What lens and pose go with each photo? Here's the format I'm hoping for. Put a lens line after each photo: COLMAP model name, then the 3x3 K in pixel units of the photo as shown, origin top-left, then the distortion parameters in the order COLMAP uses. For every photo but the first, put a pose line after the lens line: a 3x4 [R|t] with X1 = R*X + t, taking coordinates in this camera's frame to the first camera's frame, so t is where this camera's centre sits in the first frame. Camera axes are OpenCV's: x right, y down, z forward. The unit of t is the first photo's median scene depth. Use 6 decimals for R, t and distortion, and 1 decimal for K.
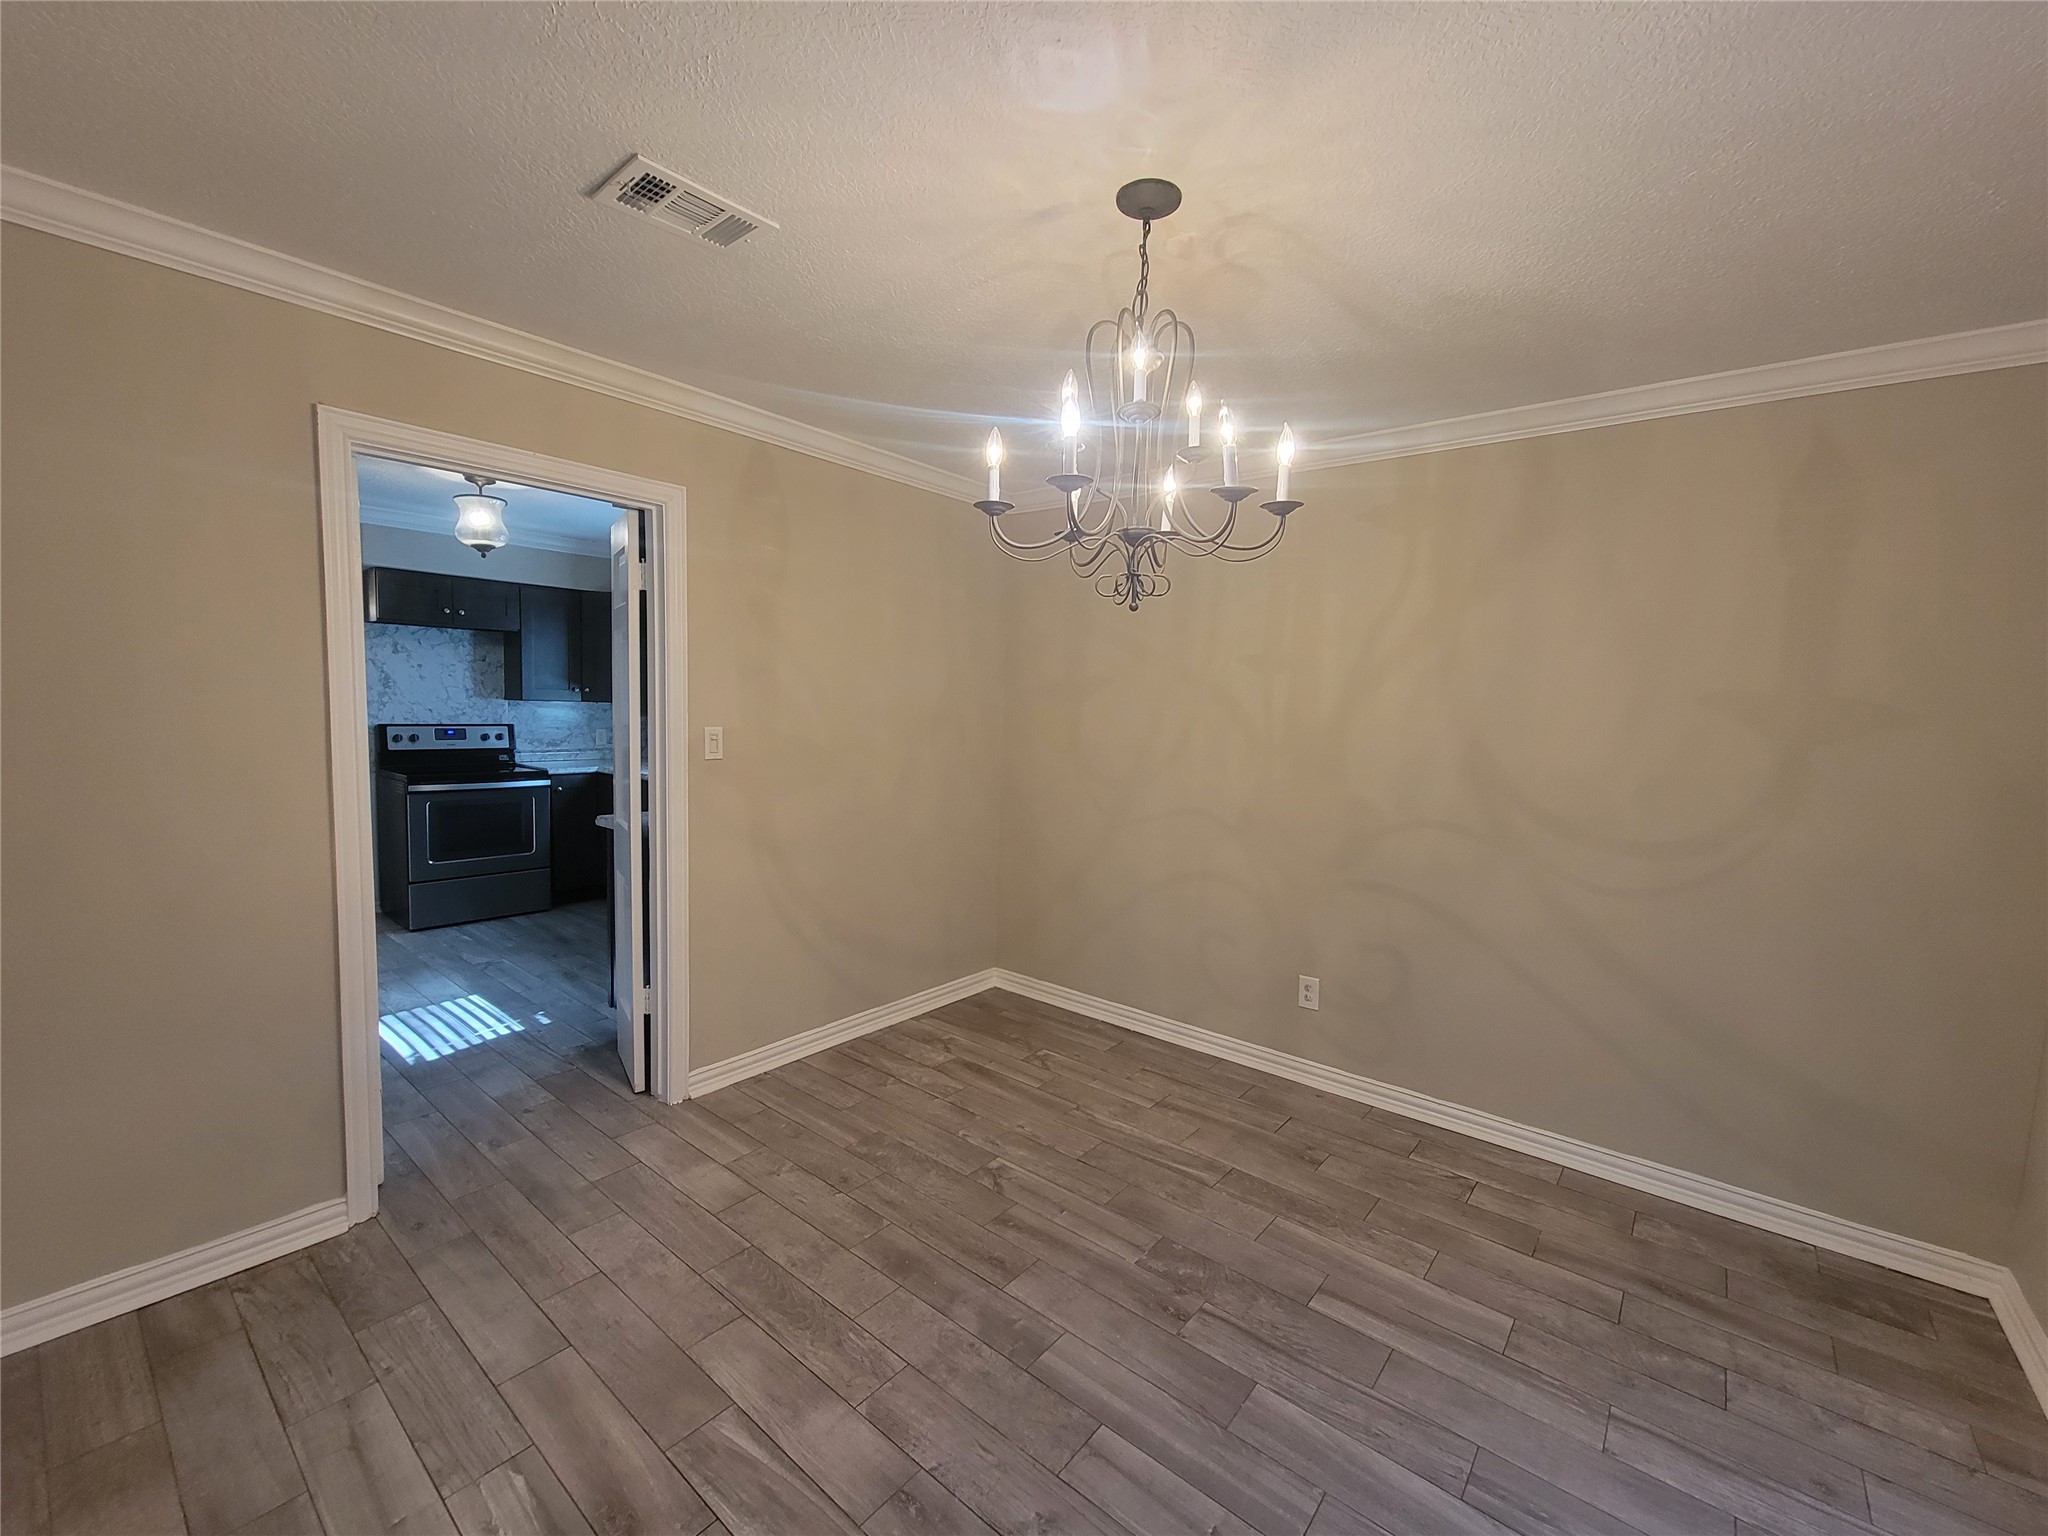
lens RADIAL K [[833.9, 0, 1024.0], [0, 833.9, 768.0], [0, 0, 1]] dist [-0.003472, -0.000639]
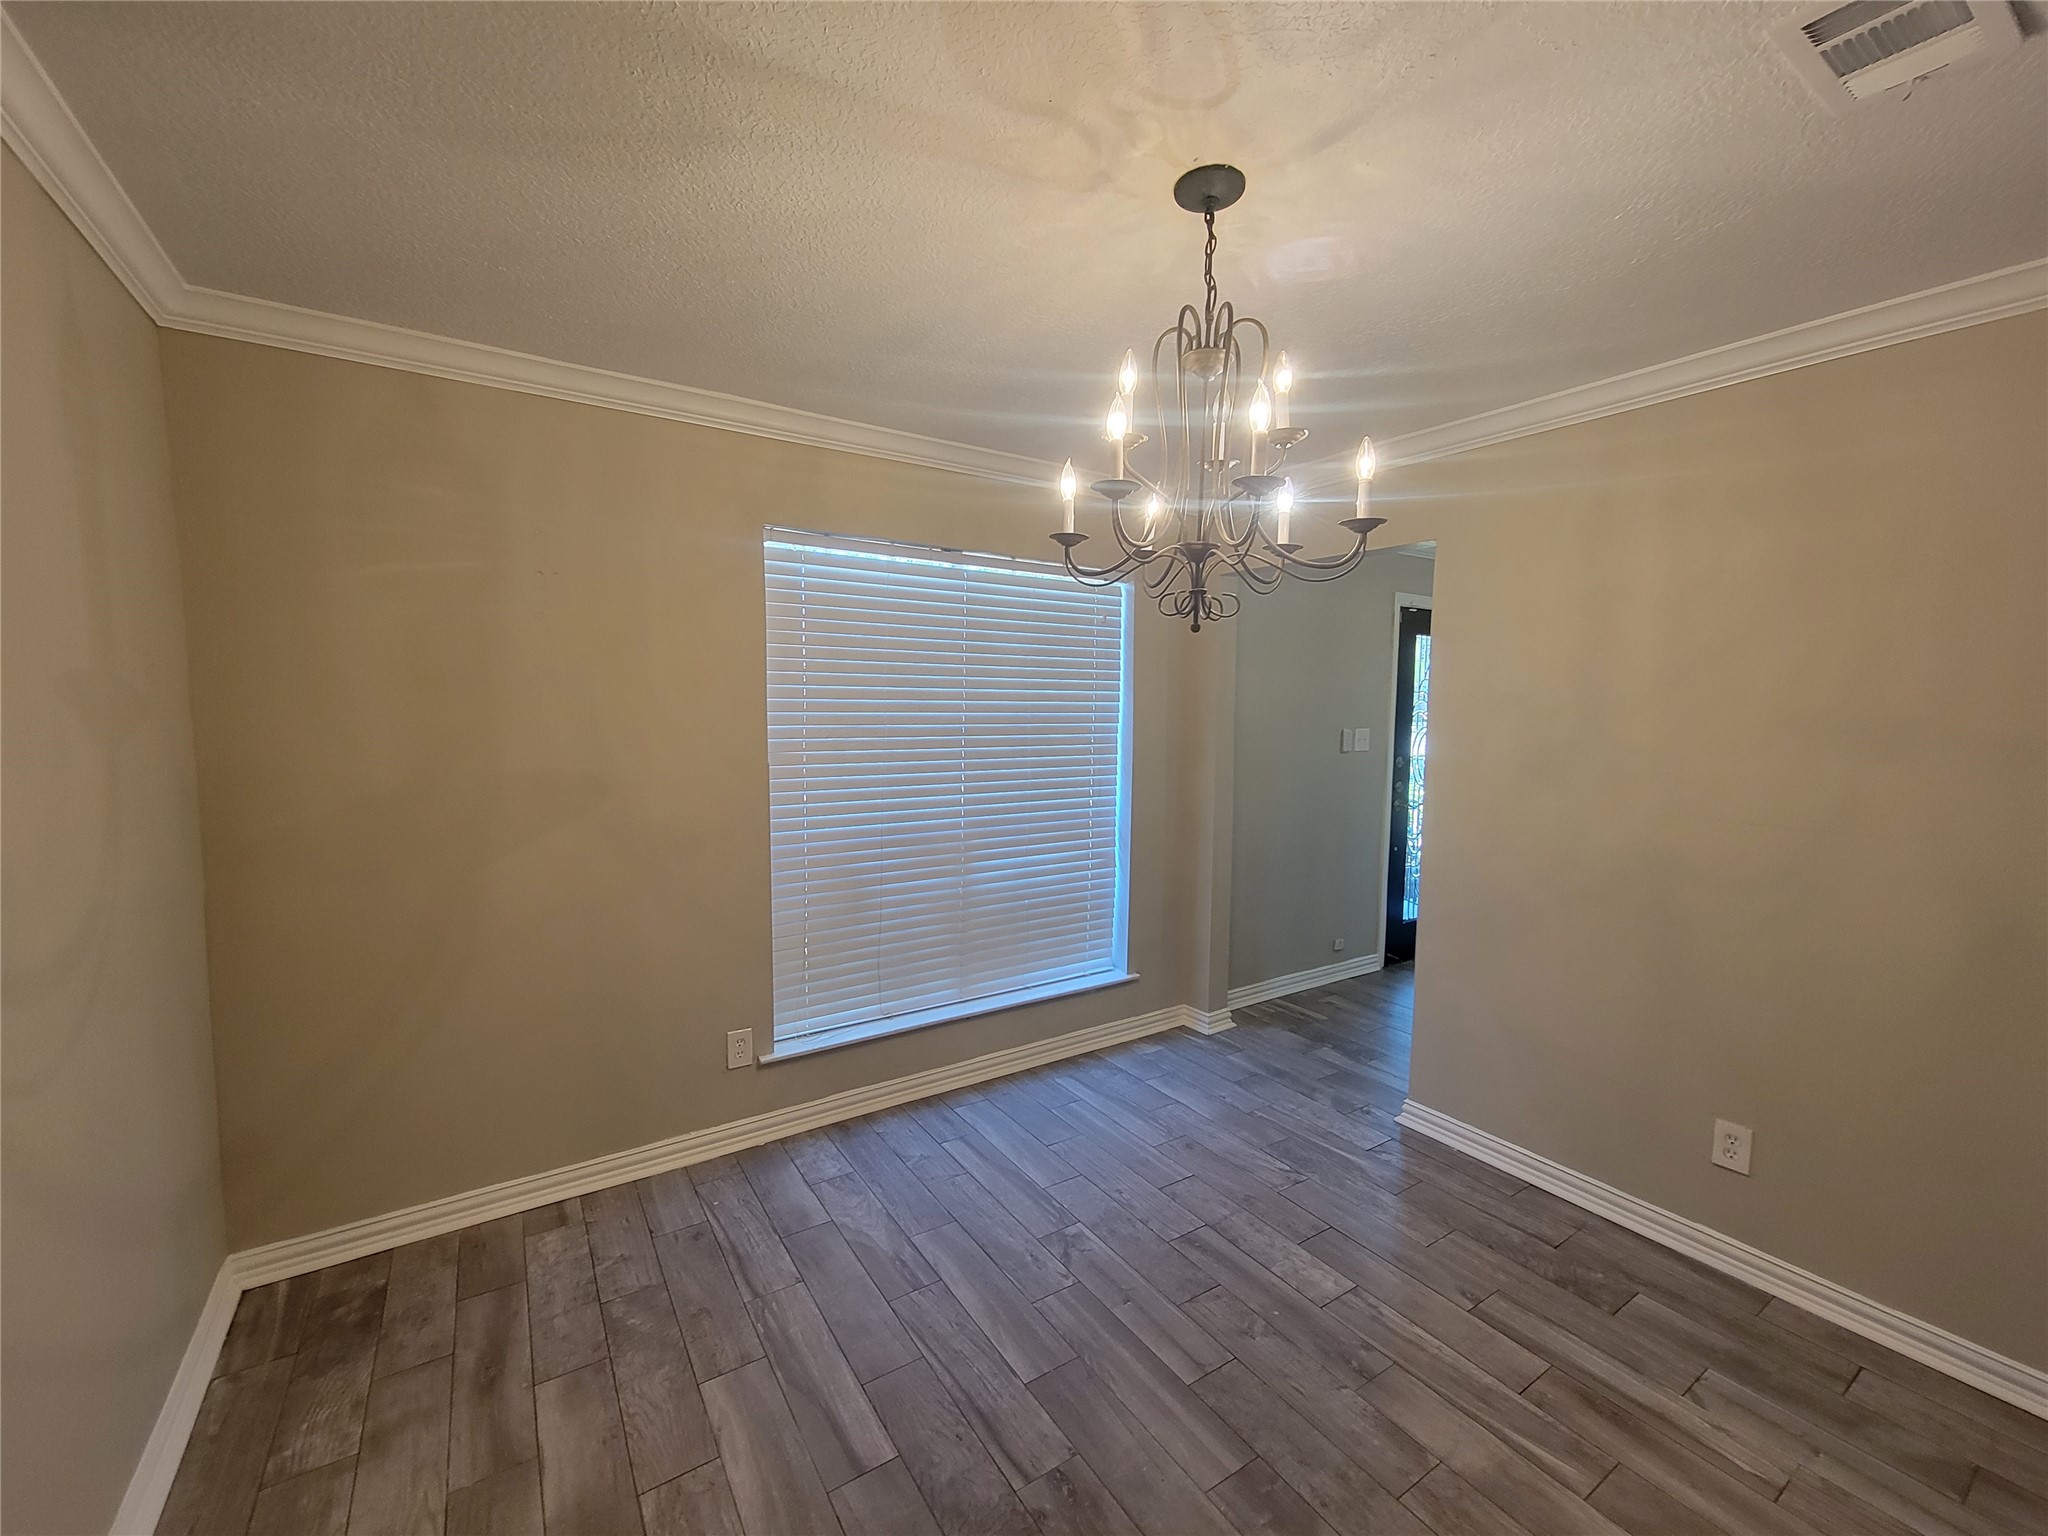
lens RADIAL K [[823.1, 0, 1027.3], [0, 823.1, 774.7], [0, 0, 1]] dist [-0.007658, 0.000149]
pose [[-0.953976, -0.064586, 0.292845, 0.024199], [-0.014400, 0.985272, 0.170388, -0.140341], [-0.299537, 0.158330, -0.940856, 1.475505]]
